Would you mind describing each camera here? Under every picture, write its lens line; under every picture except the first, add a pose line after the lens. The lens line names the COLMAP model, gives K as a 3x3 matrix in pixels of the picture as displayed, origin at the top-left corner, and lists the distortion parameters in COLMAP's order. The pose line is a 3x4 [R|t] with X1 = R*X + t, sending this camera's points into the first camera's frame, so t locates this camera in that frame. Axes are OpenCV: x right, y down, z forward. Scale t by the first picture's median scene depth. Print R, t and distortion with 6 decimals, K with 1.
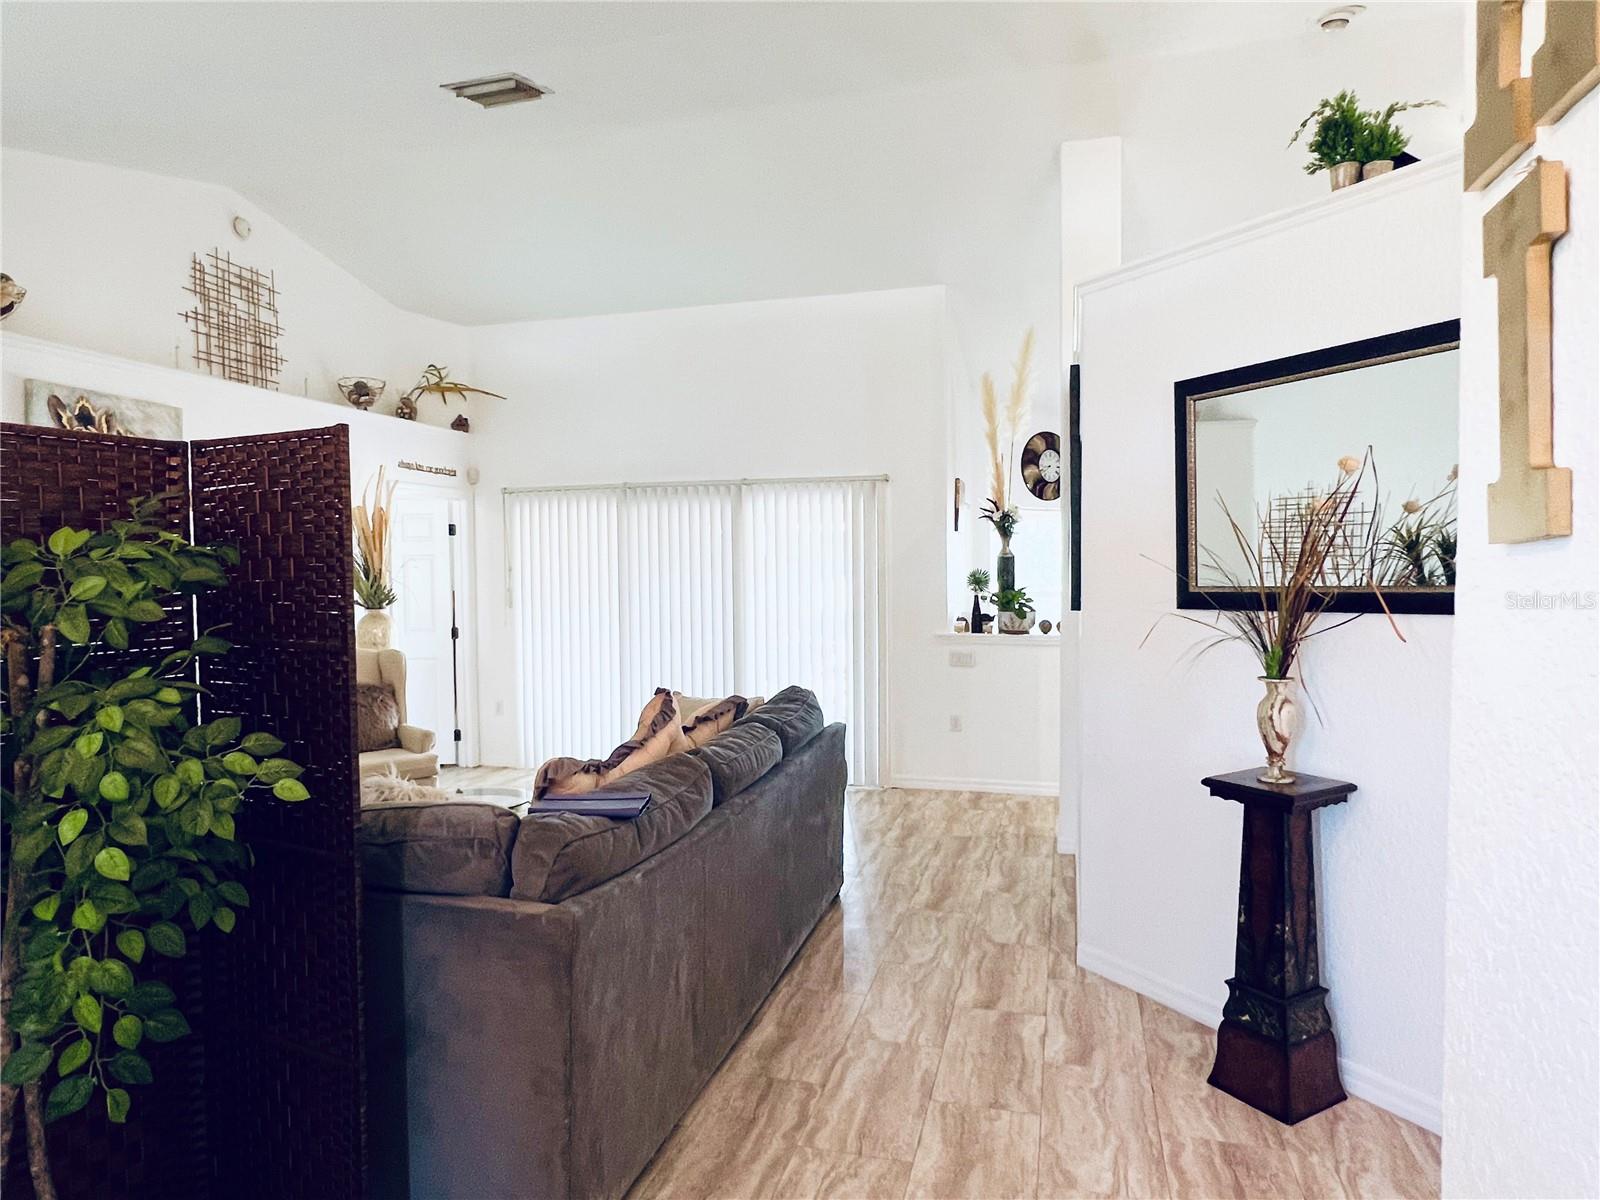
lens RADIAL K [[968.6, 0, 796.7], [0, 968.6, 606.0], [0, 0, 1]] dist [-0.003813, -0.002394]
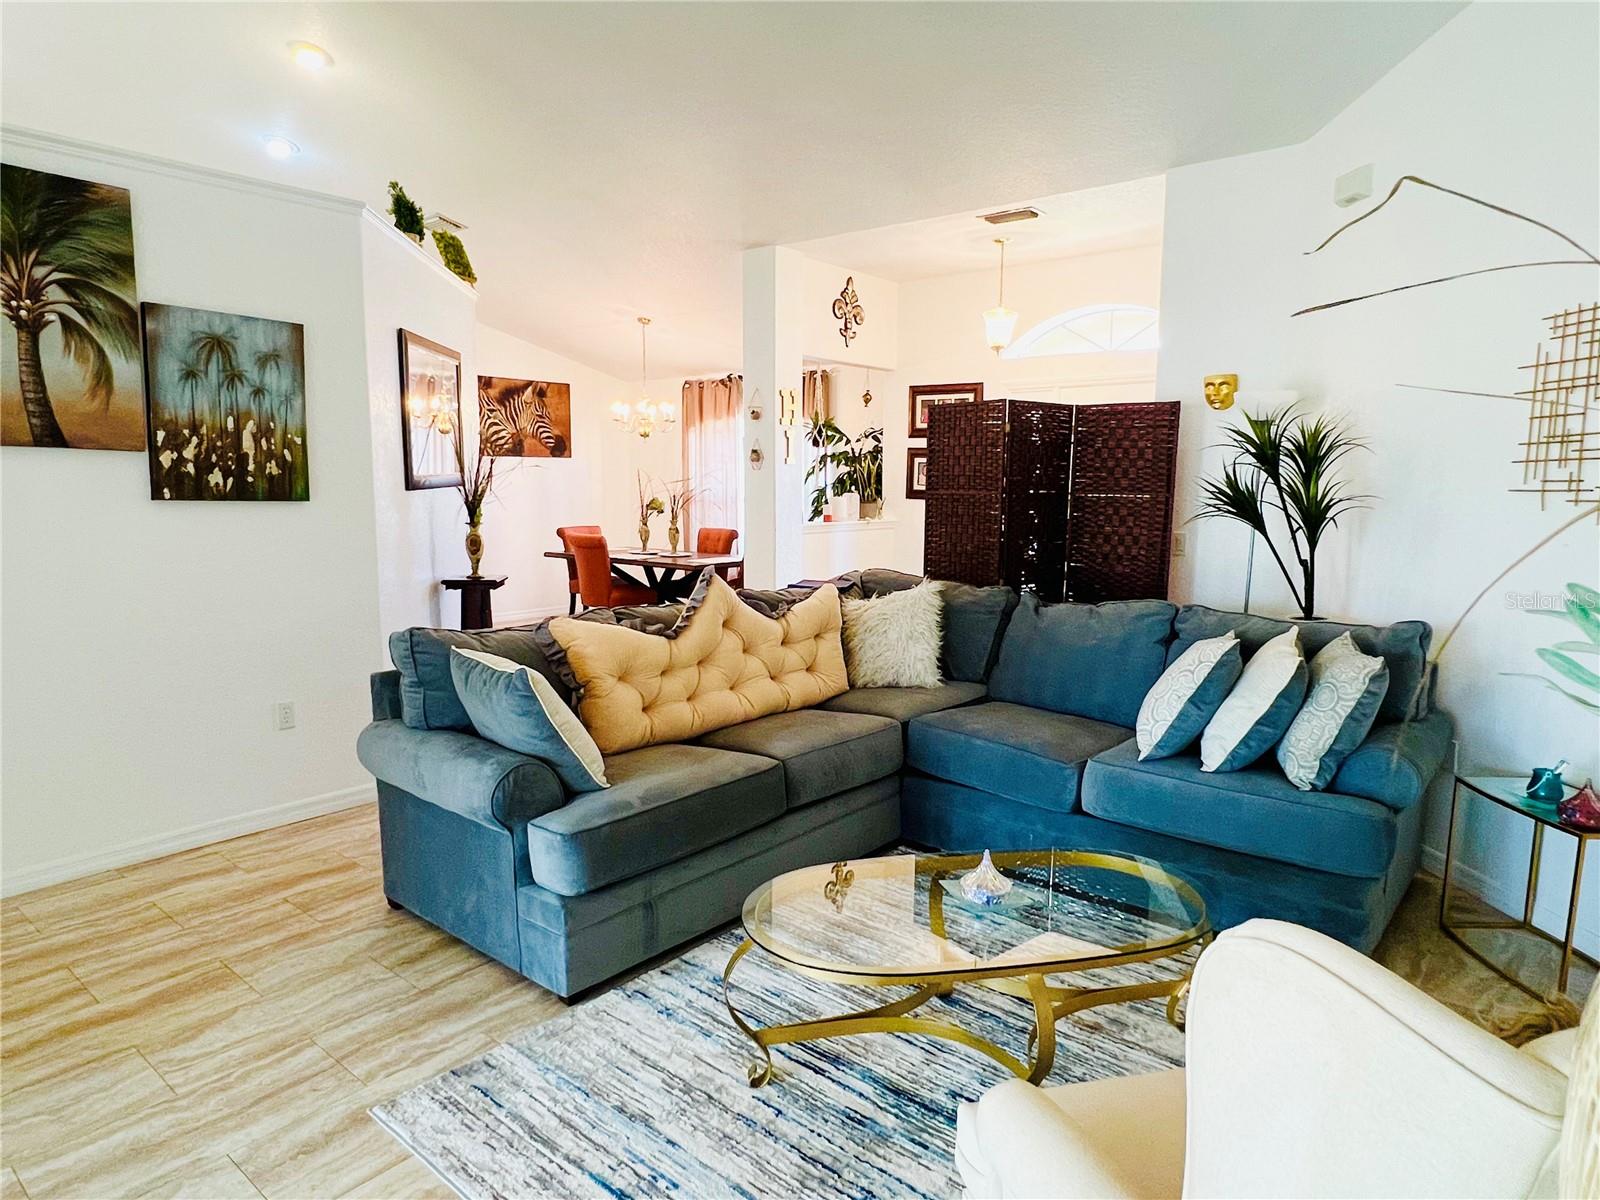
lens RADIAL K [[971.0, 0, 798.3], [0, 971.0, 610.1], [0, 0, 1]] dist [0.000612, -0.001055]
pose [[-0.909526, -0.054680, 0.412034, -0.410862], [0.018148, 0.985140, 0.170794, -0.032593], [-0.415250, 0.162819, -0.895018, 1.168159]]
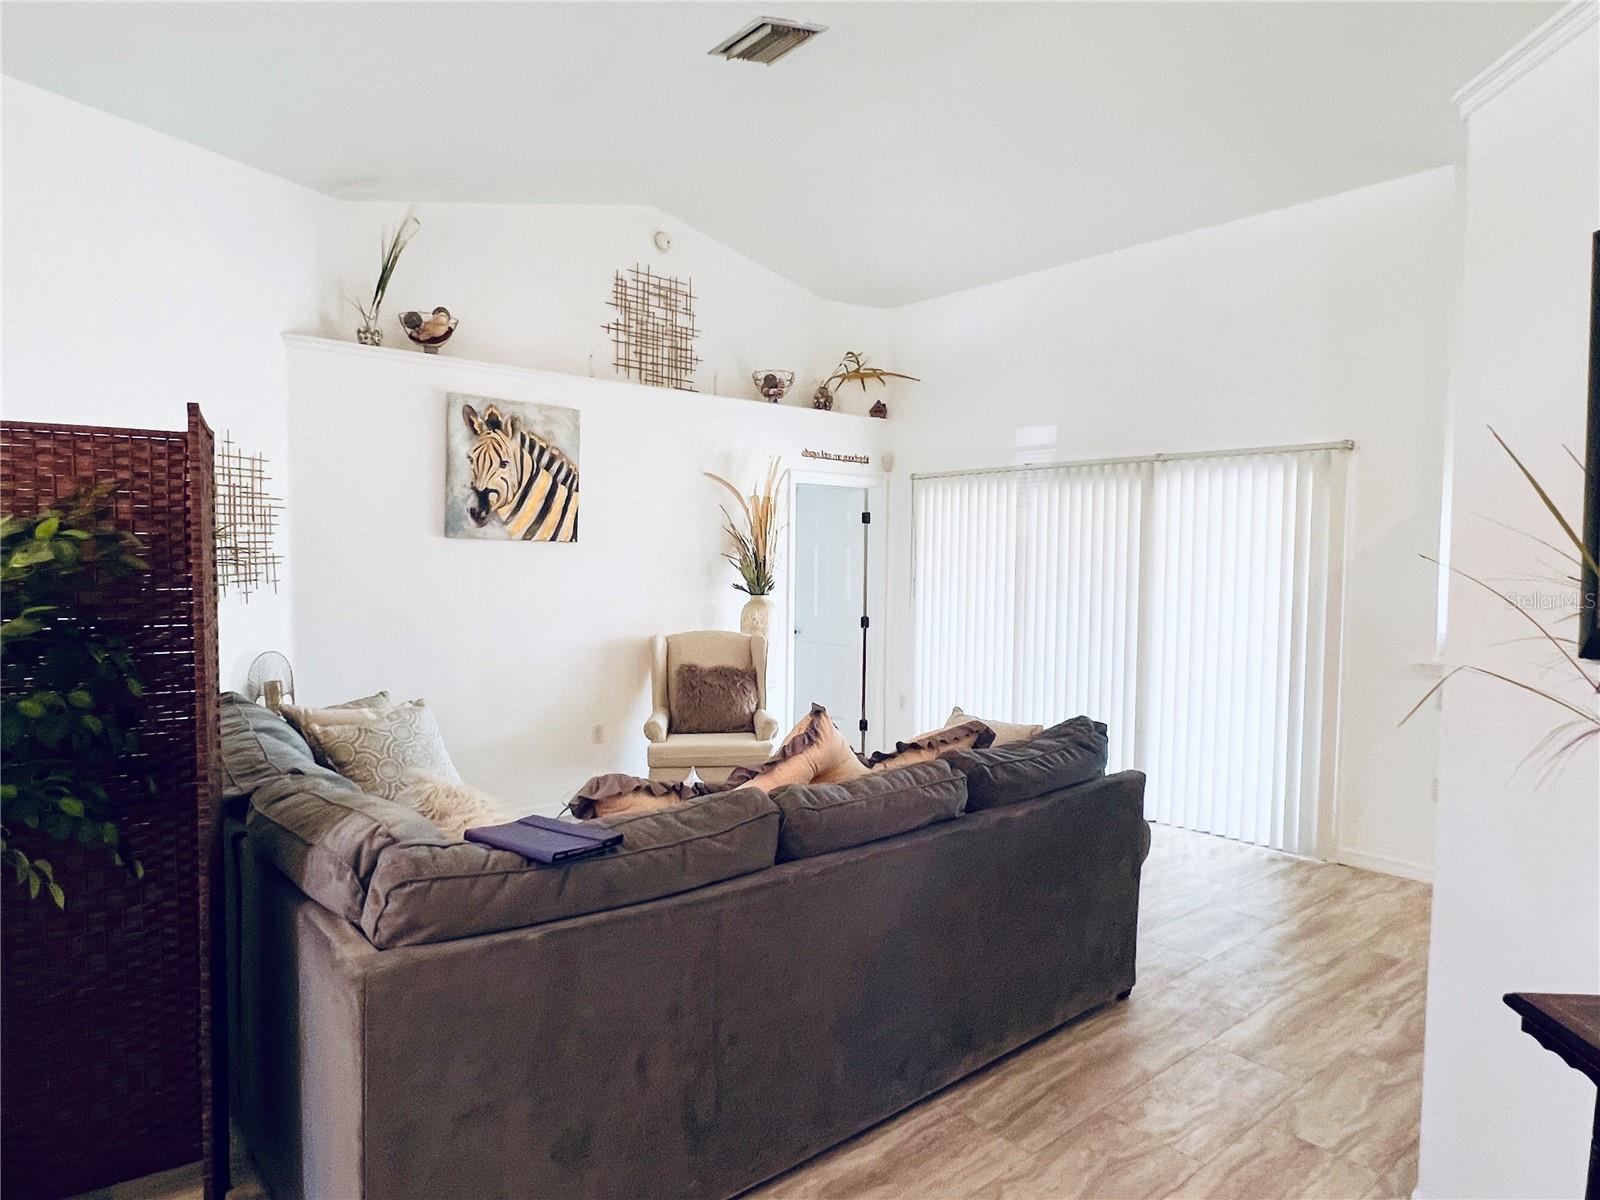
lens RADIAL K [[971.0, 0, 798.3], [0, 971.0, 610.1], [0, 0, 1]] dist [0.000612, -0.001055]
pose [[0.828983, 0.048797, -0.557142, 0.187089], [-0.040550, 0.998809, 0.027144, -0.011216], [0.557802, 0.000090, 0.829974, 0.176761]]
